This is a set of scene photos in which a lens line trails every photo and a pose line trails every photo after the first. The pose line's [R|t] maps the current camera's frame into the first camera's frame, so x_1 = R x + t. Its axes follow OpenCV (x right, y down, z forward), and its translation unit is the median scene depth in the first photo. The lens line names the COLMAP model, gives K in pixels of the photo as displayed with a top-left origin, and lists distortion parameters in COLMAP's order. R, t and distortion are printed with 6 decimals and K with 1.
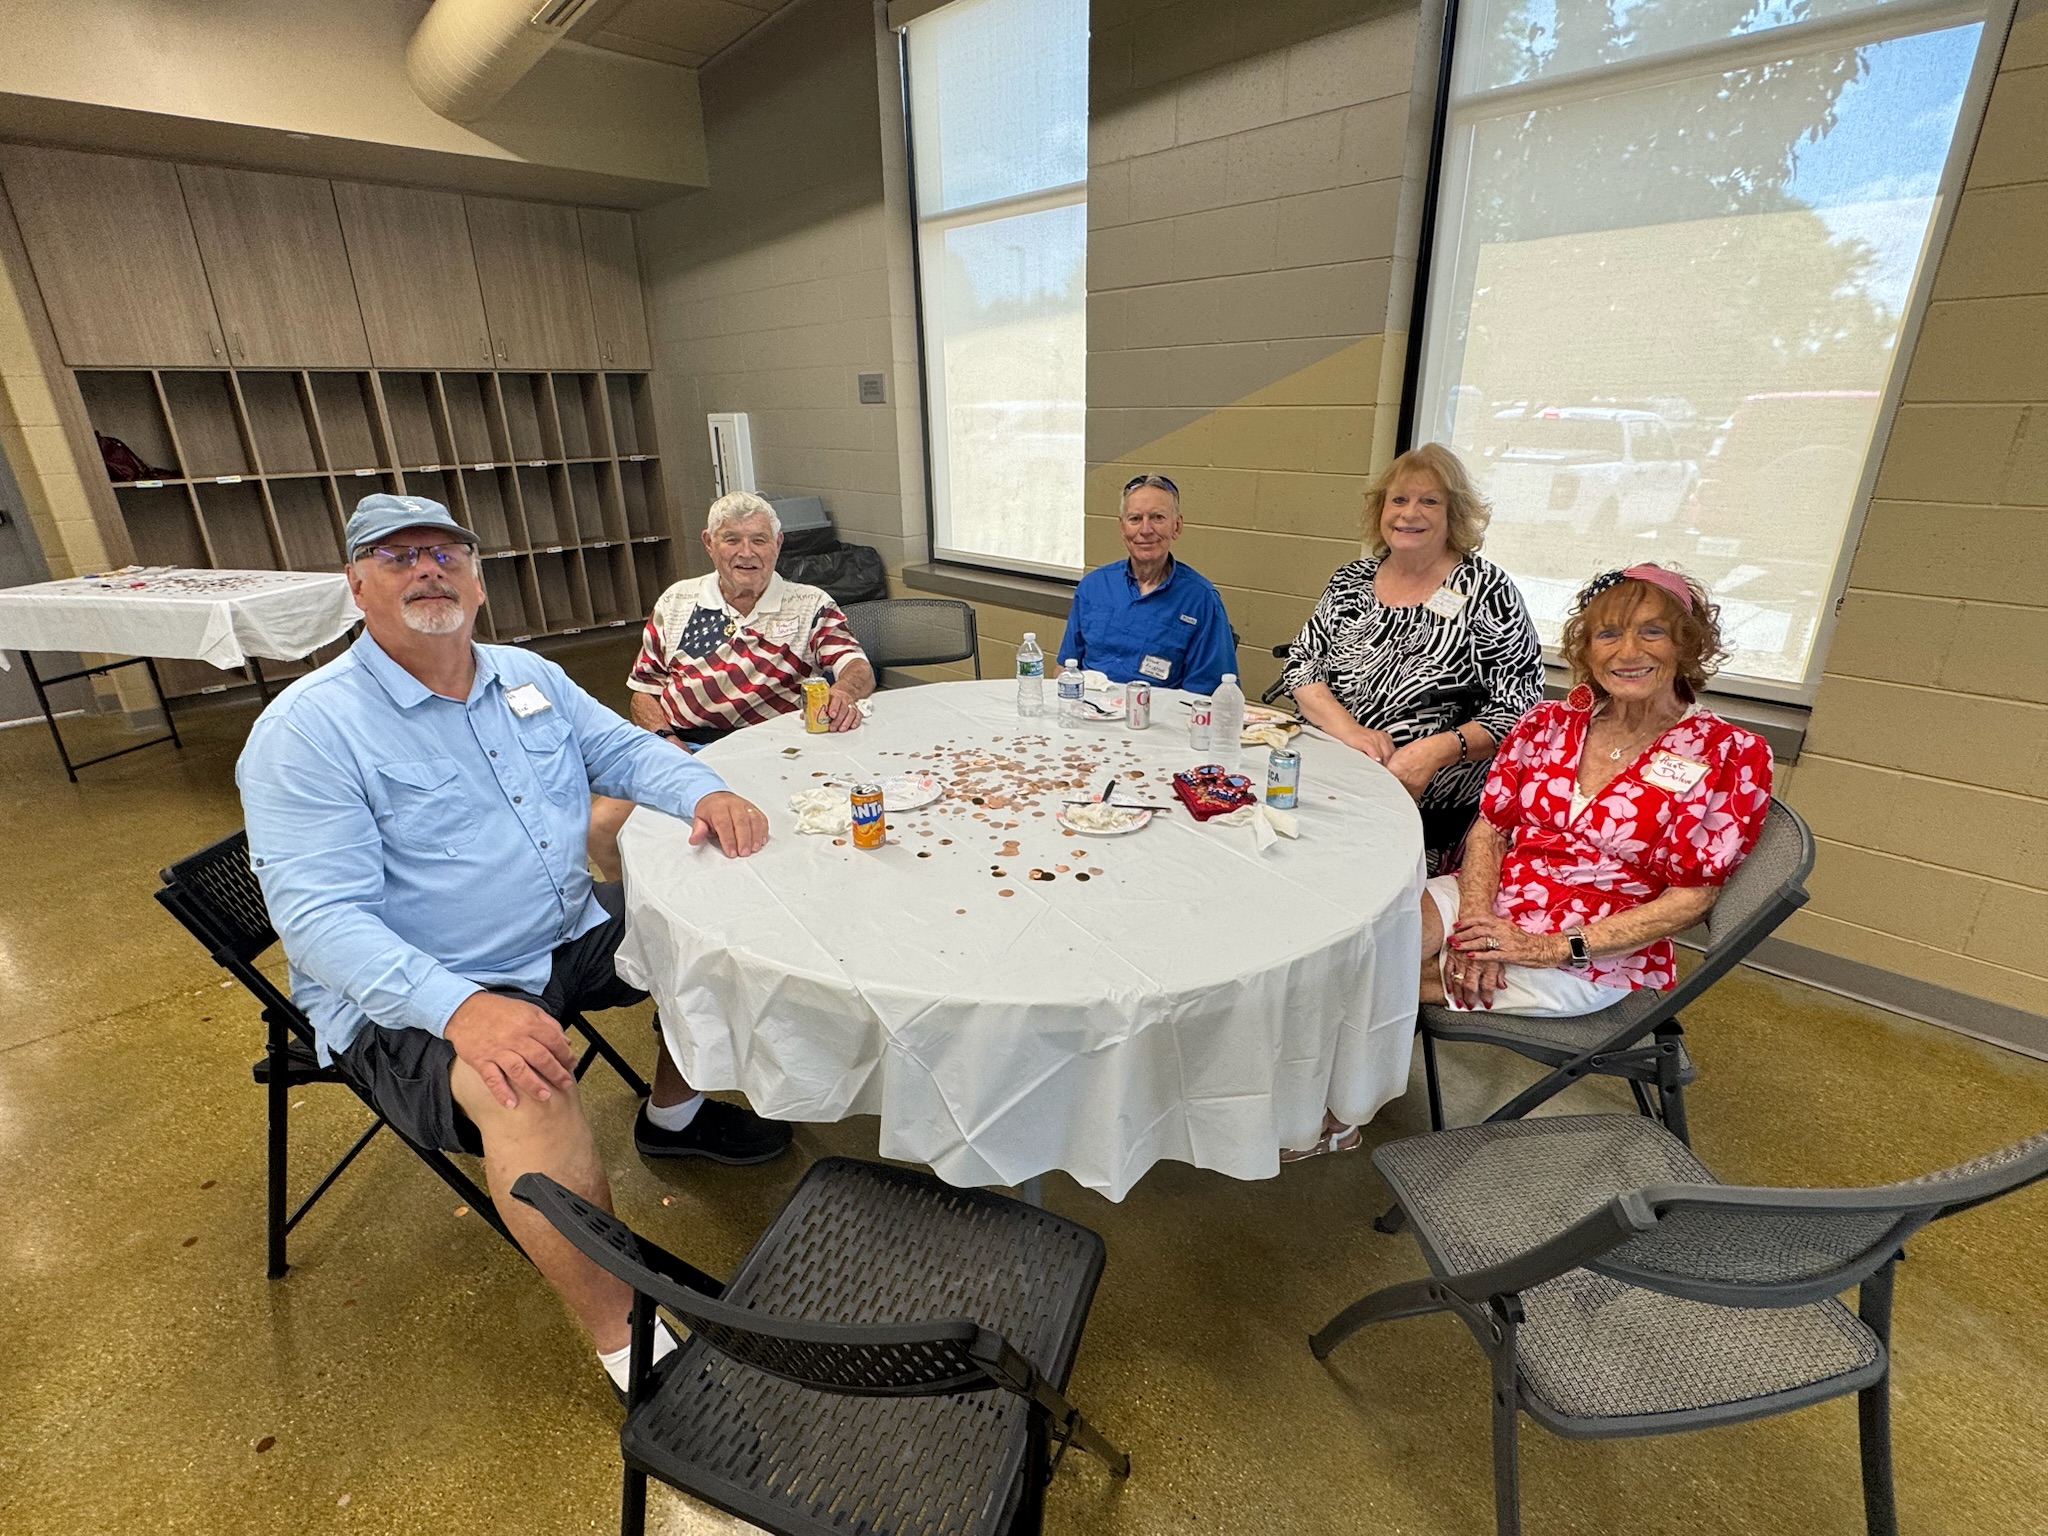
lens RADIAL K [[953.7, 0, 1024.0], [0, 953.7, 768.0], [0, 0, 1]] dist [-0.000903, -0.000070]
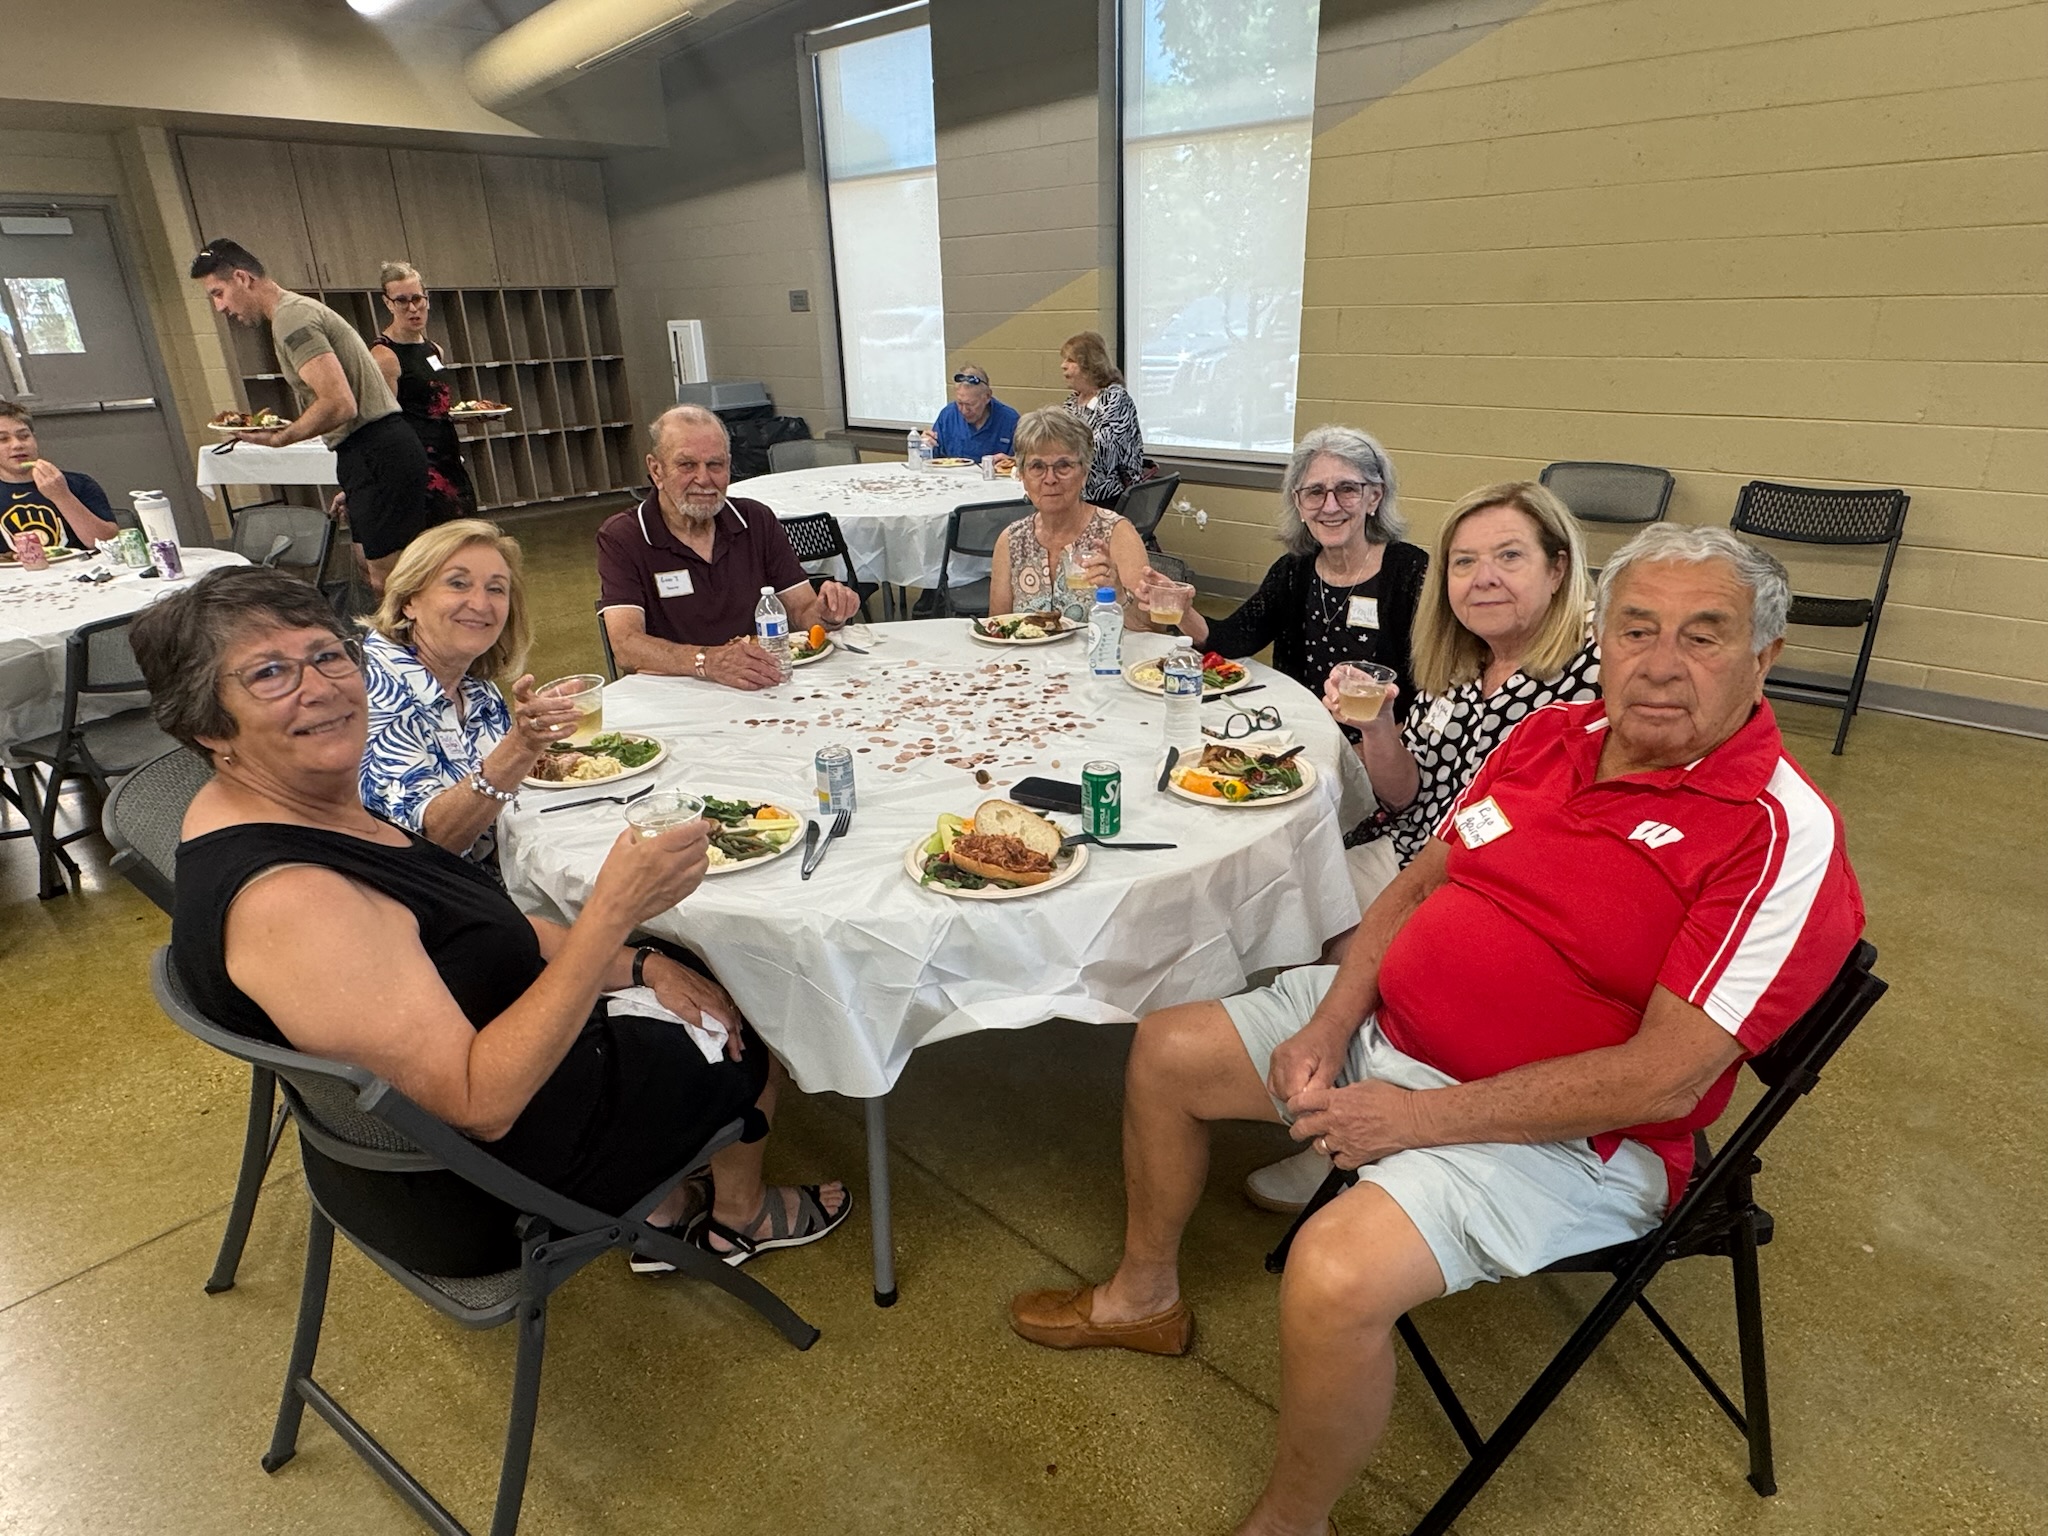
lens RADIAL K [[1142.6, 0, 1024.0], [0, 1142.6, 768.0], [0, 0, 1]] dist [0.001485, -0.000178]
pose [[0.998408, -0.030130, 0.047683, 0.067337], [0.029341, 0.999422, 0.017143, 0.262663], [-0.048172, -0.015717, 0.998715, -0.687322]]
